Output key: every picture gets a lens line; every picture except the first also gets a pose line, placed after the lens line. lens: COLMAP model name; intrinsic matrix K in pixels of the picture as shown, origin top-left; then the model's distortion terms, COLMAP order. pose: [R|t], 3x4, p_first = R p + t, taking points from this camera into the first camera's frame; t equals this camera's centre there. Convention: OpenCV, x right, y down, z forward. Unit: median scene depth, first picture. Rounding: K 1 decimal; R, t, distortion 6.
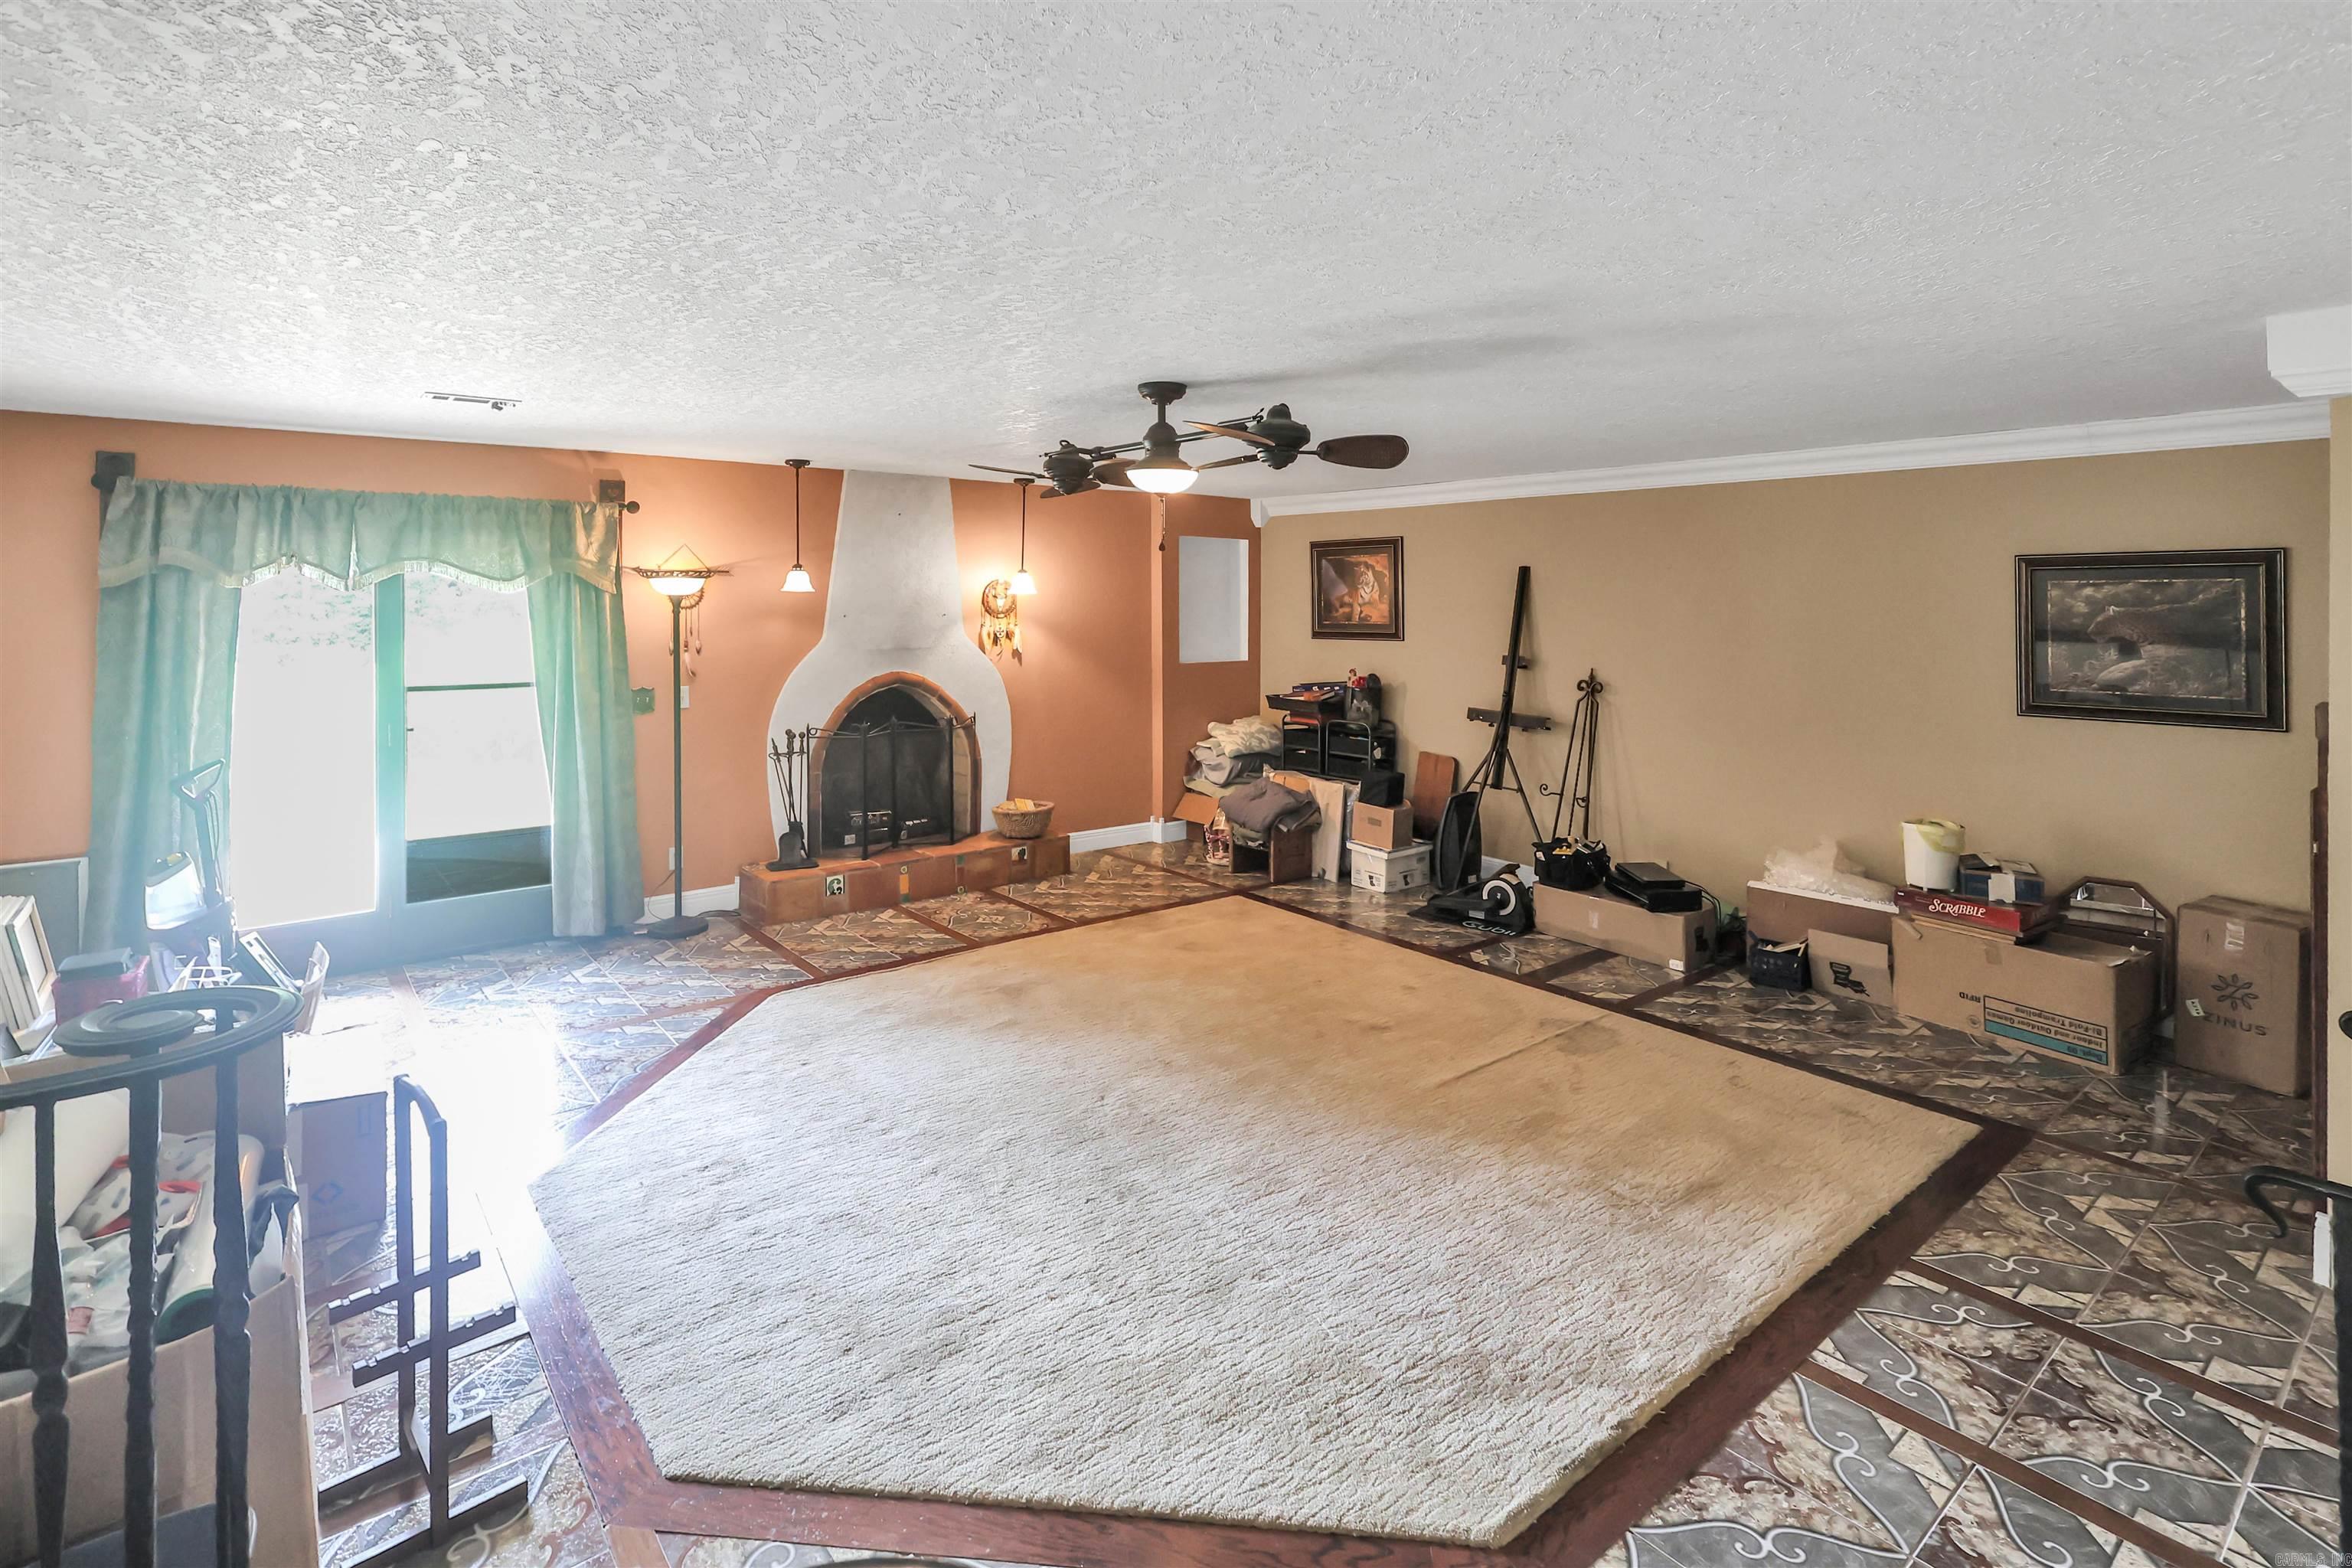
lens RADIAL K [[1140.3, 0, 1174.4], [0, 1140.3, 603.3], [0, 0, 1]] dist [-0.000258, 0.000239]
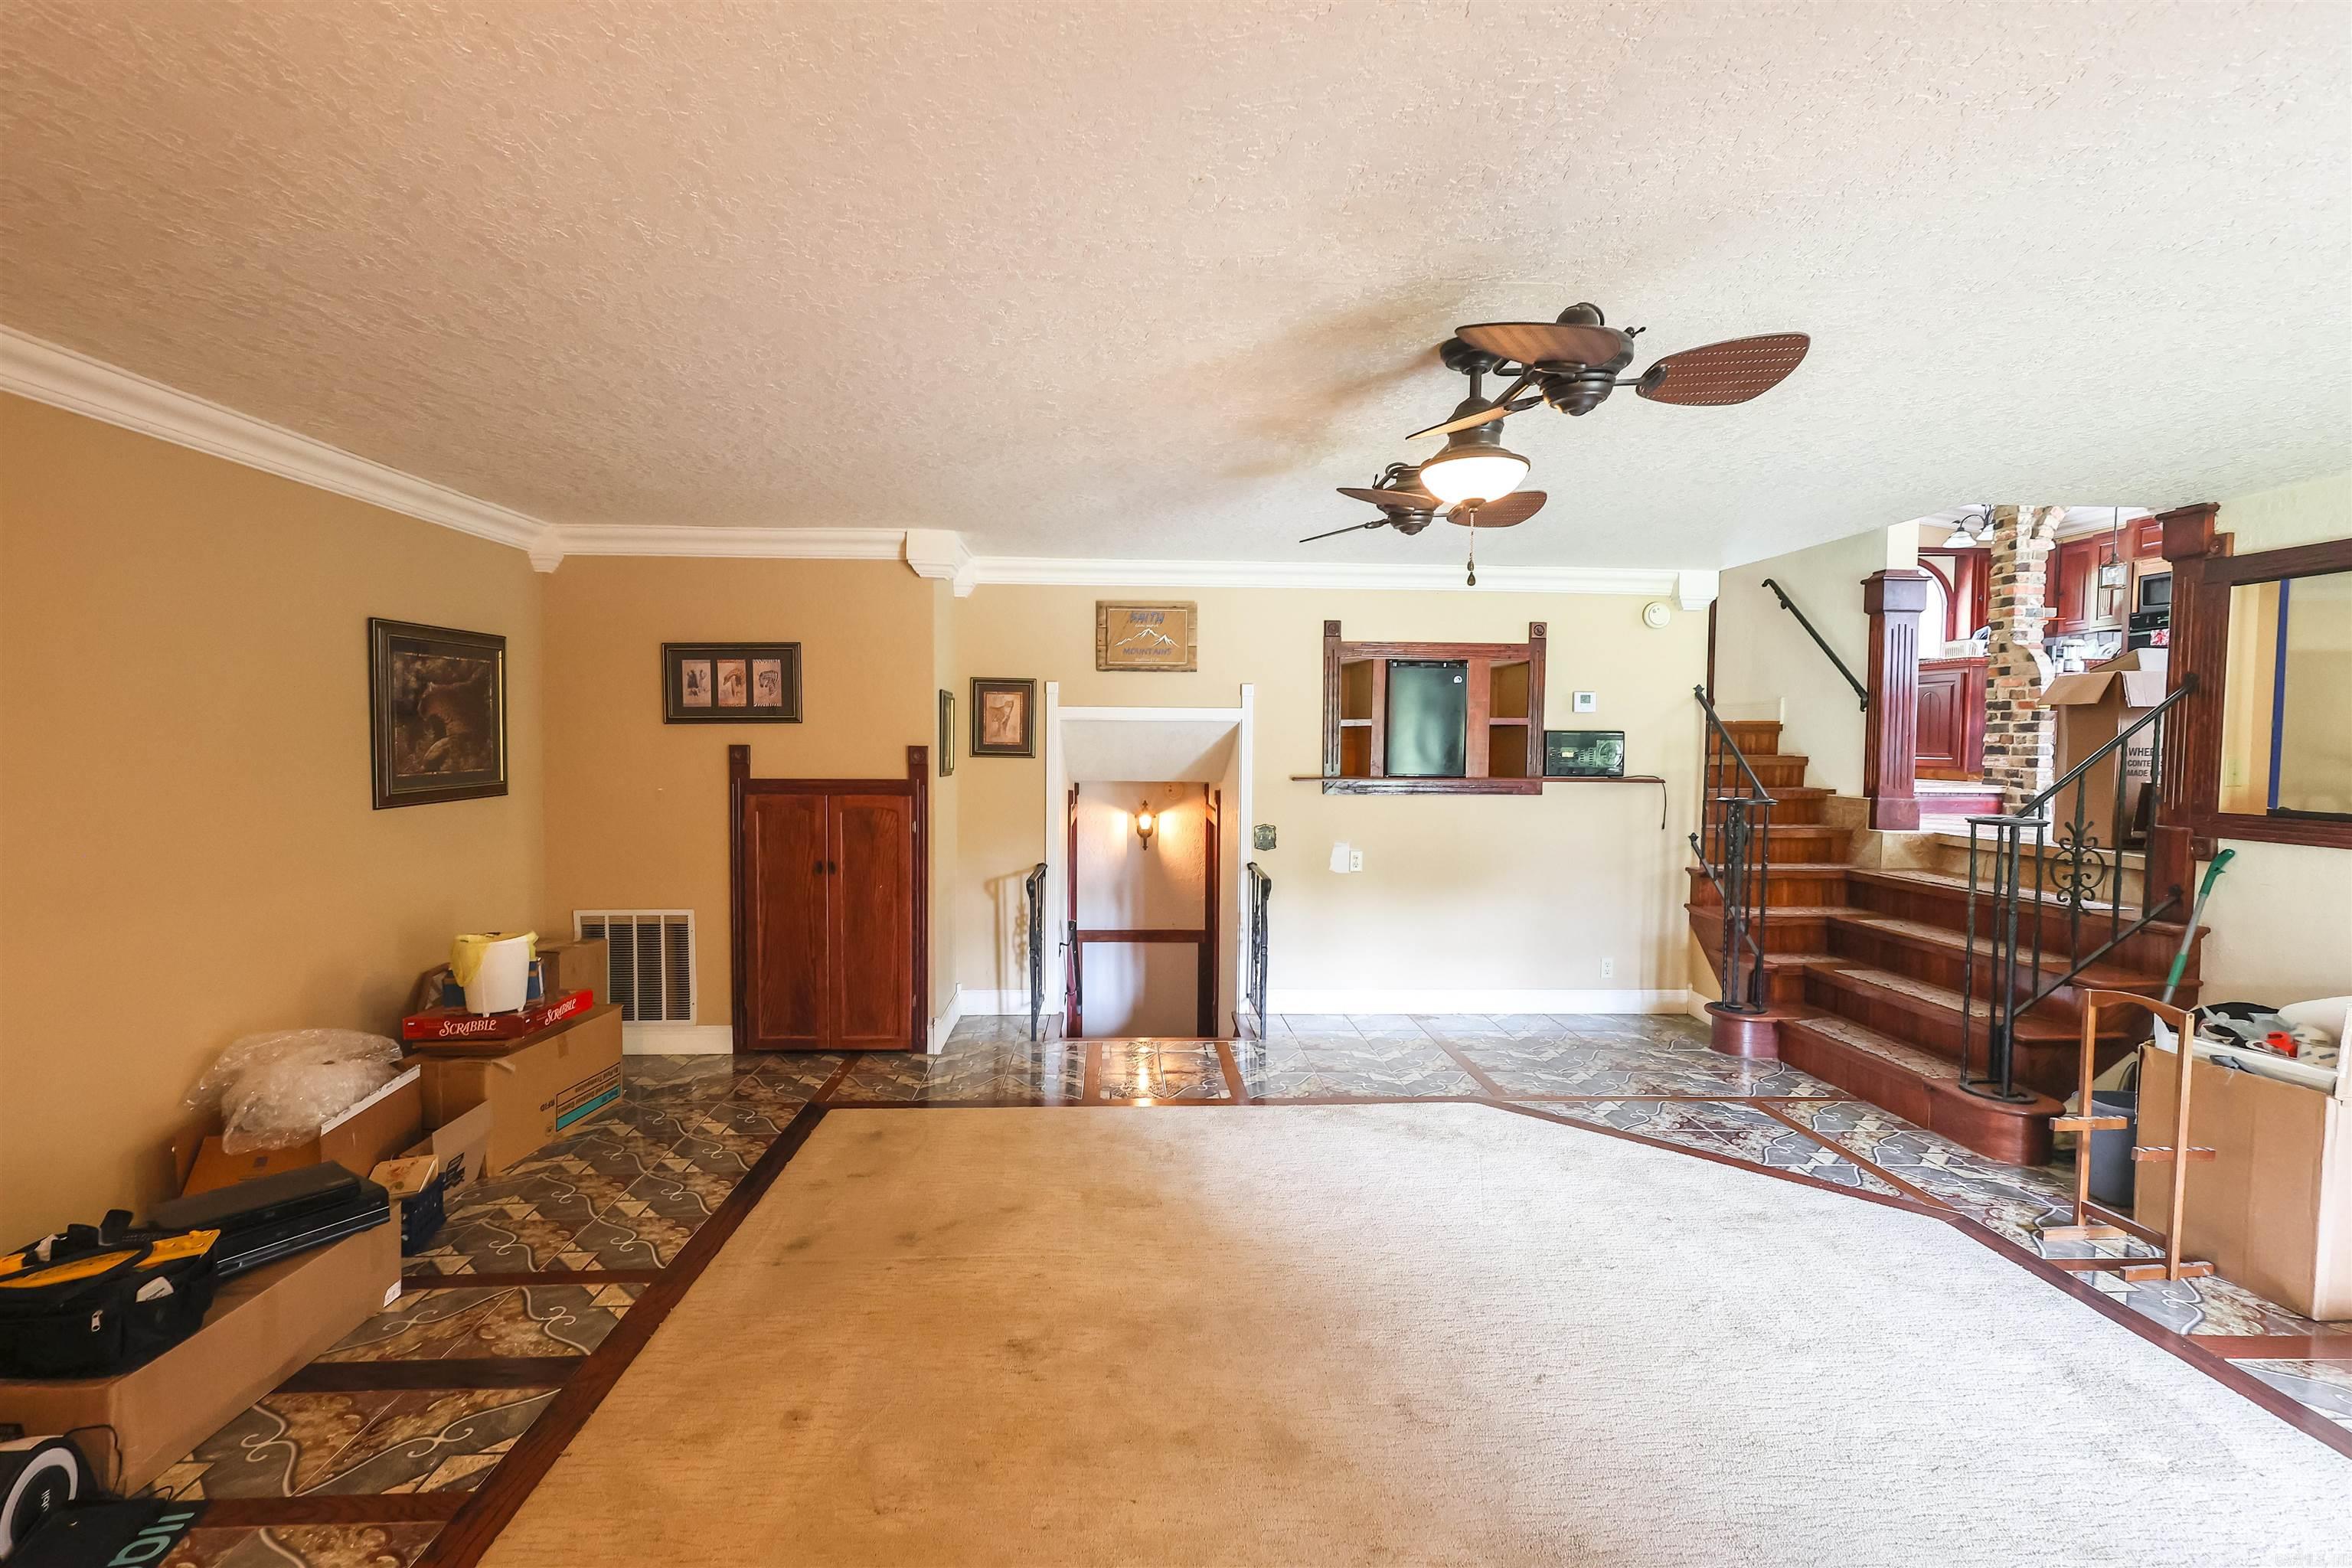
lens RADIAL K [[1118.7, 0, 1173.7], [0, 1118.7, 791.1], [0, 0, 1]] dist [-0.000689, 0.000116]
pose [[-0.824130, -0.035119, 0.565310, -0.340978], [-0.007510, 0.998666, 0.051093, 0.063591], [-0.566351, 0.037862, -0.823294, 2.237070]]
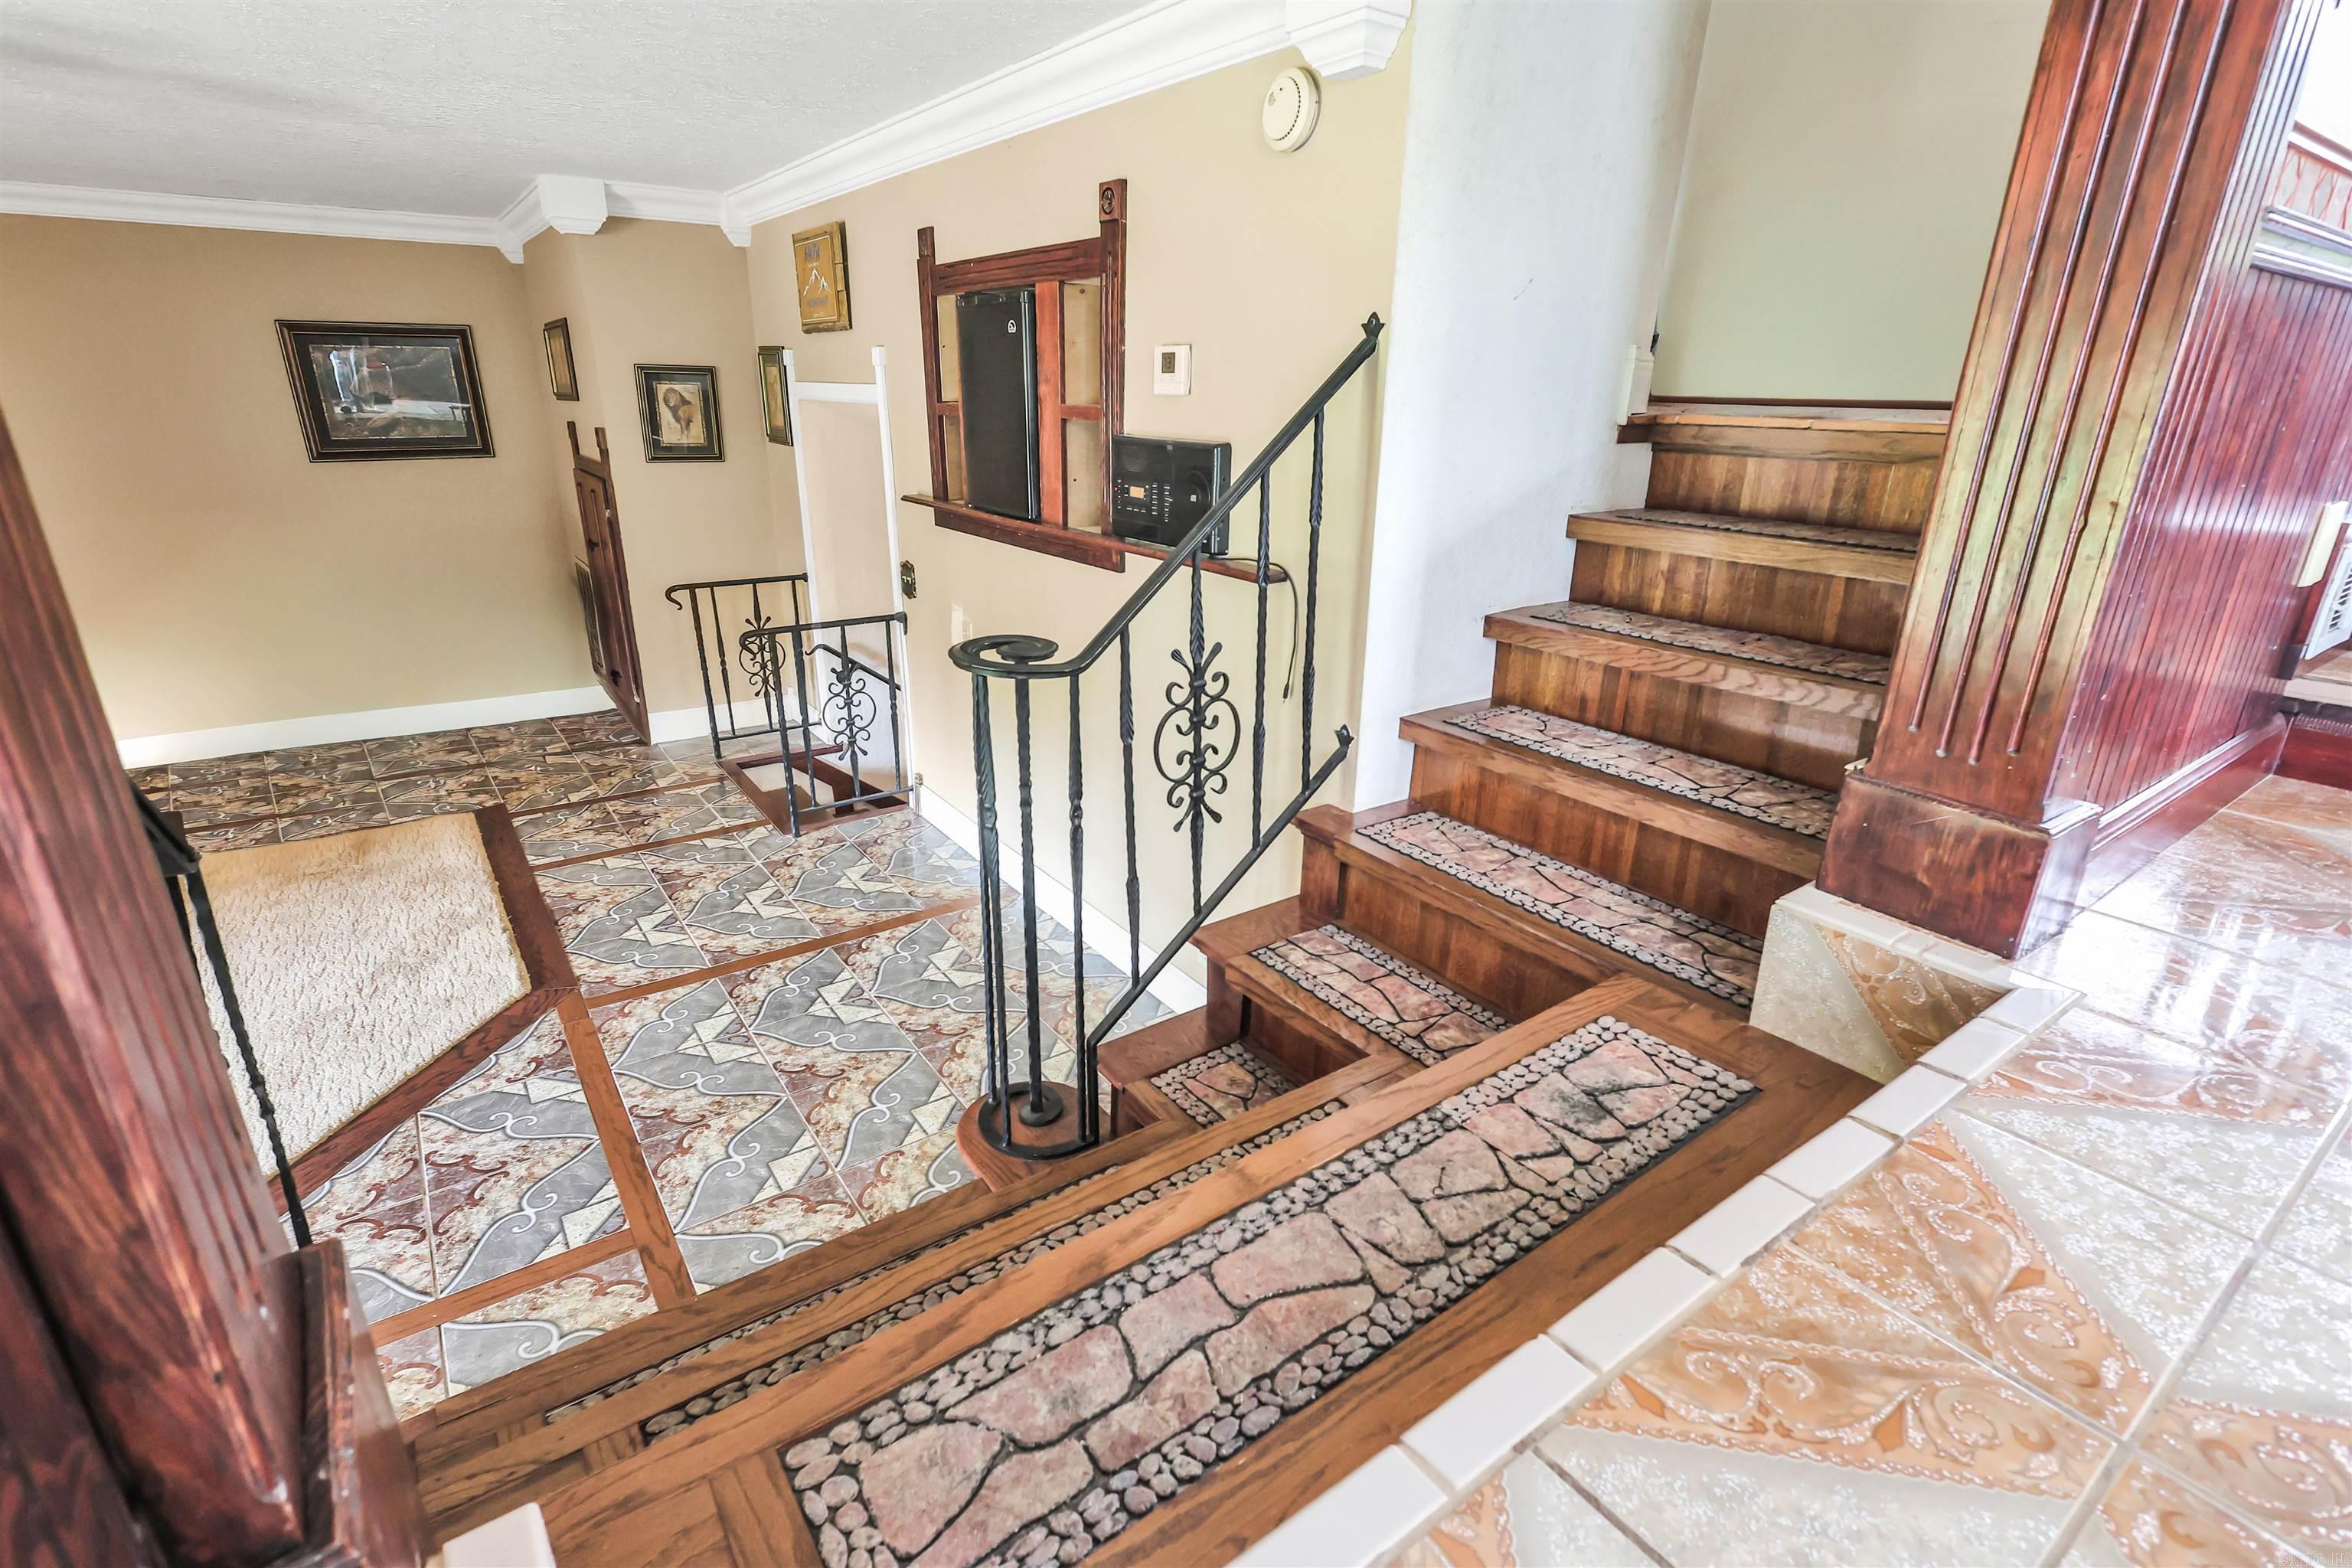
lens RADIAL K [[1118.7, 0, 1173.7], [0, 1118.7, 791.1], [0, 0, 1]] dist [-0.000689, 0.000116]
pose [[0.053366, -0.344704, 0.937193, -0.756250], [-0.012497, 0.938227, 0.345796, 0.004493], [-0.998497, -0.030166, 0.045761, 0.021676]]
